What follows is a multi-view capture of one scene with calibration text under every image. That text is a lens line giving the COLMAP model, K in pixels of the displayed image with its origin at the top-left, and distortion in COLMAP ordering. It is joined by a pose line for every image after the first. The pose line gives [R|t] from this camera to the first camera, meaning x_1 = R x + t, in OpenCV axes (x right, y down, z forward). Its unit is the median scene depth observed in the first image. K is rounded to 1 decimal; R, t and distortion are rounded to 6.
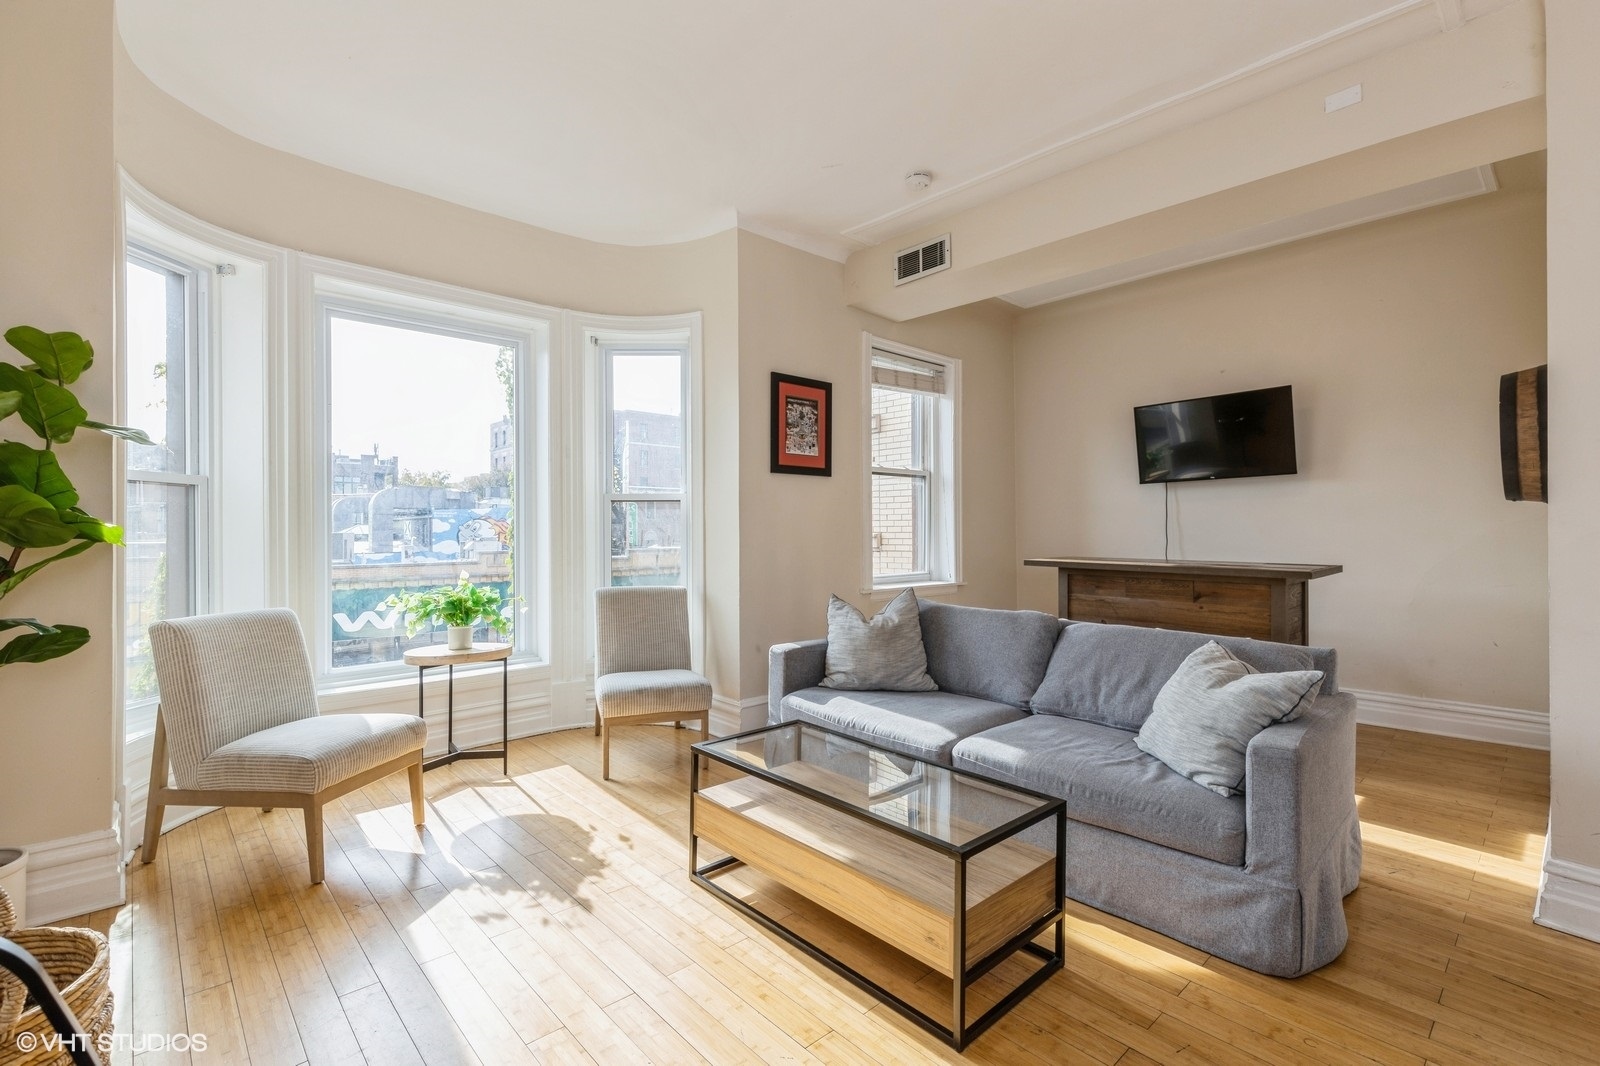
lens RADIAL K [[720.1, 0, 800.0], [0, 720.1, 533.0], [0, 0, 1]] dist [0.005360, 0.000232]
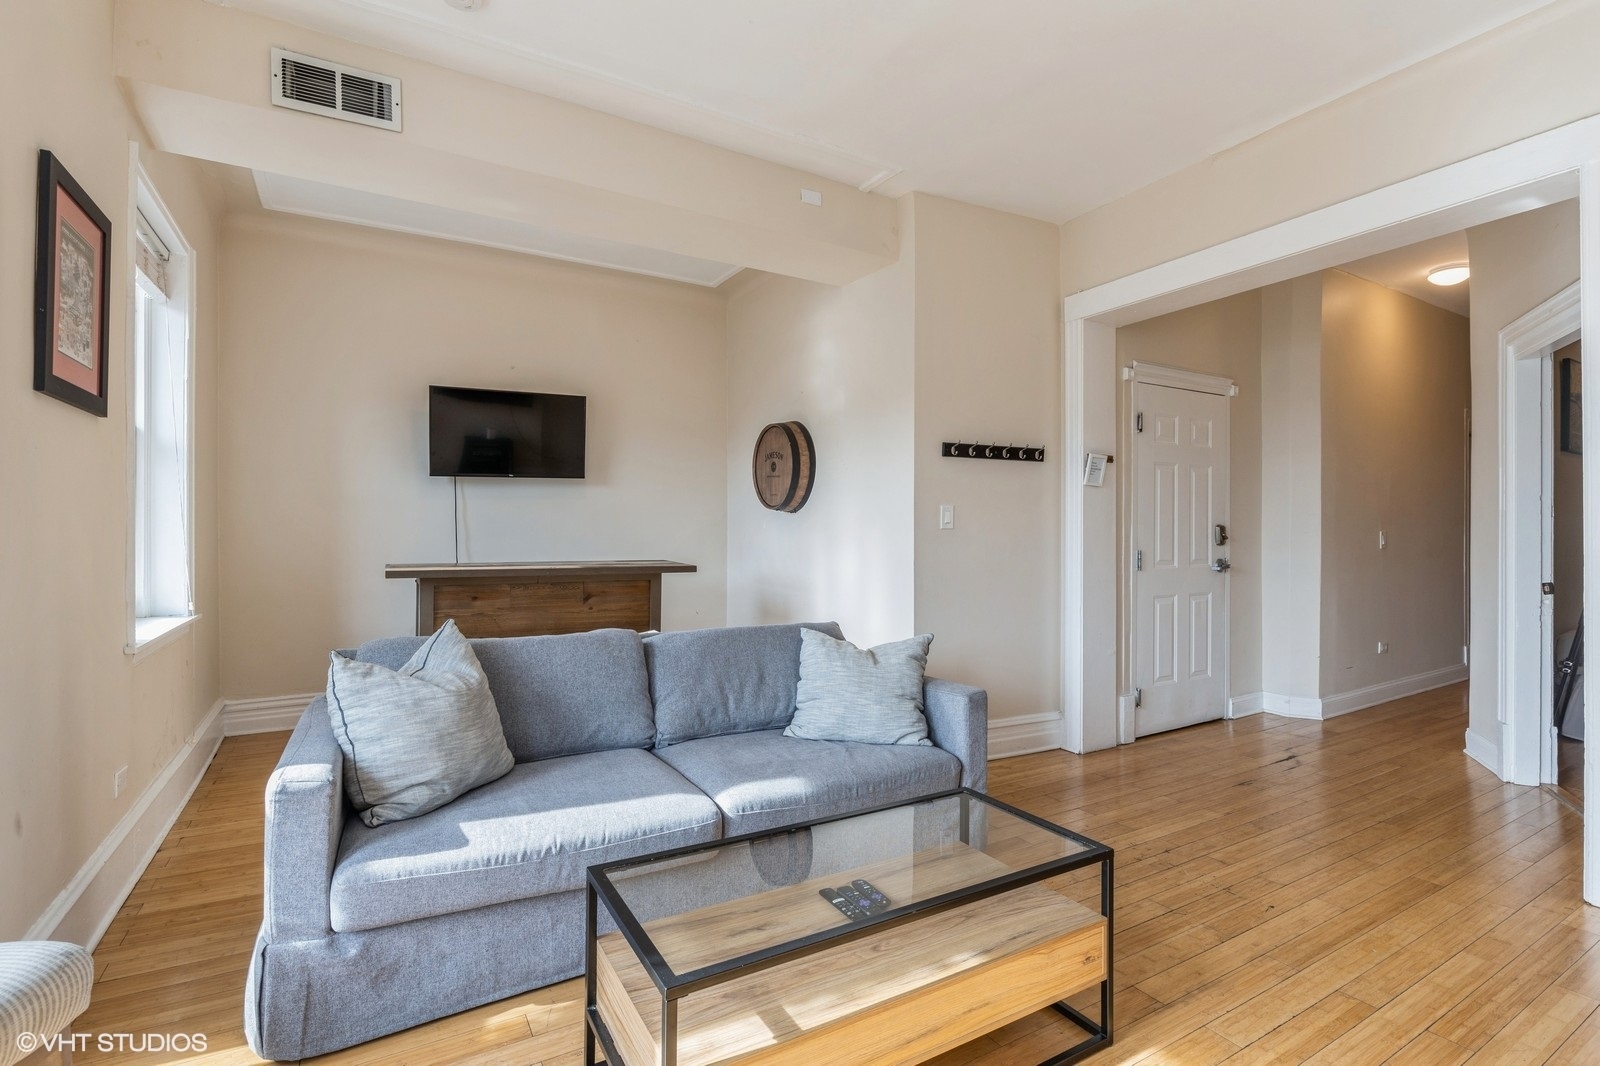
lens RADIAL K [[734.2, 0, 800.0], [0, 734.2, 533.0], [0, 0, 1]] dist [-0.019896, -0.000046]
pose [[0.216230, -0.002400, 0.976339, -0.423012], [0.001826, 0.999996, 0.002054, -0.001458], [-0.976341, 0.001338, 0.216234, 0.582826]]
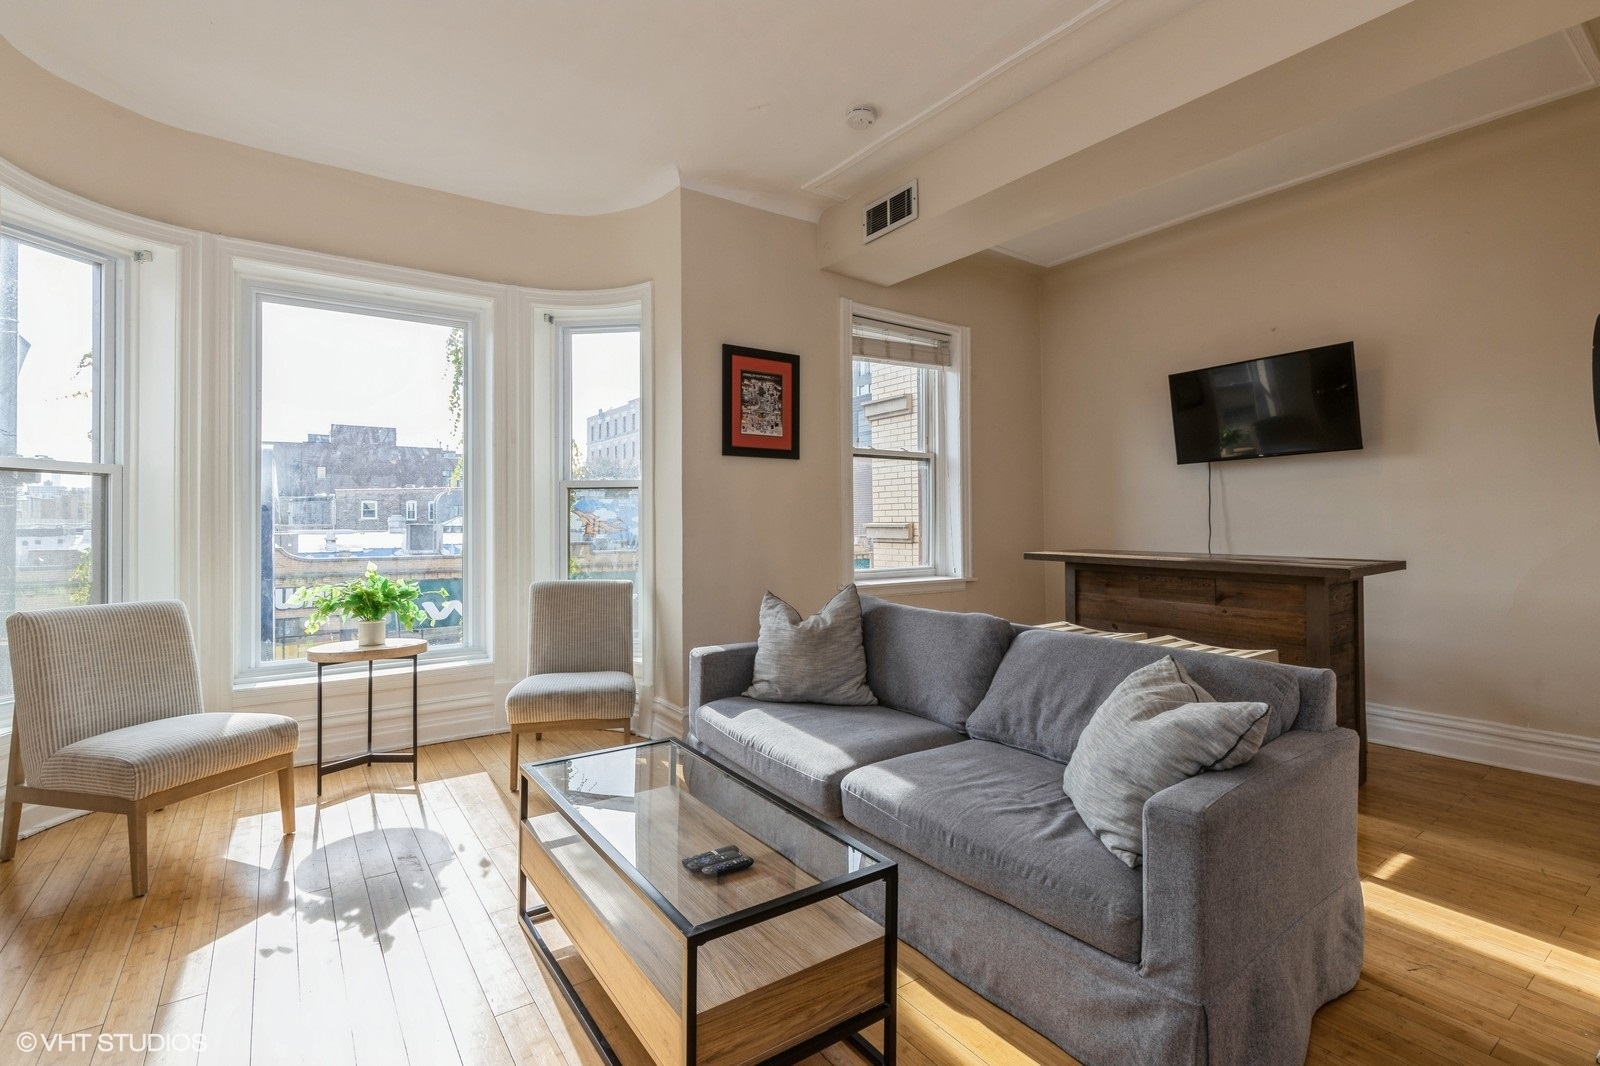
lens RADIAL K [[737.9, 0, 801.8], [0, 737.9, 517.7], [0, 0, 1]] dist [-0.002766, -0.000143]
pose [[0.991614, -0.002834, -0.129202, 0.215391], [0.001606, 0.999953, -0.009606, 0.004232], [0.129223, 0.009318, 0.991572, 0.115557]]
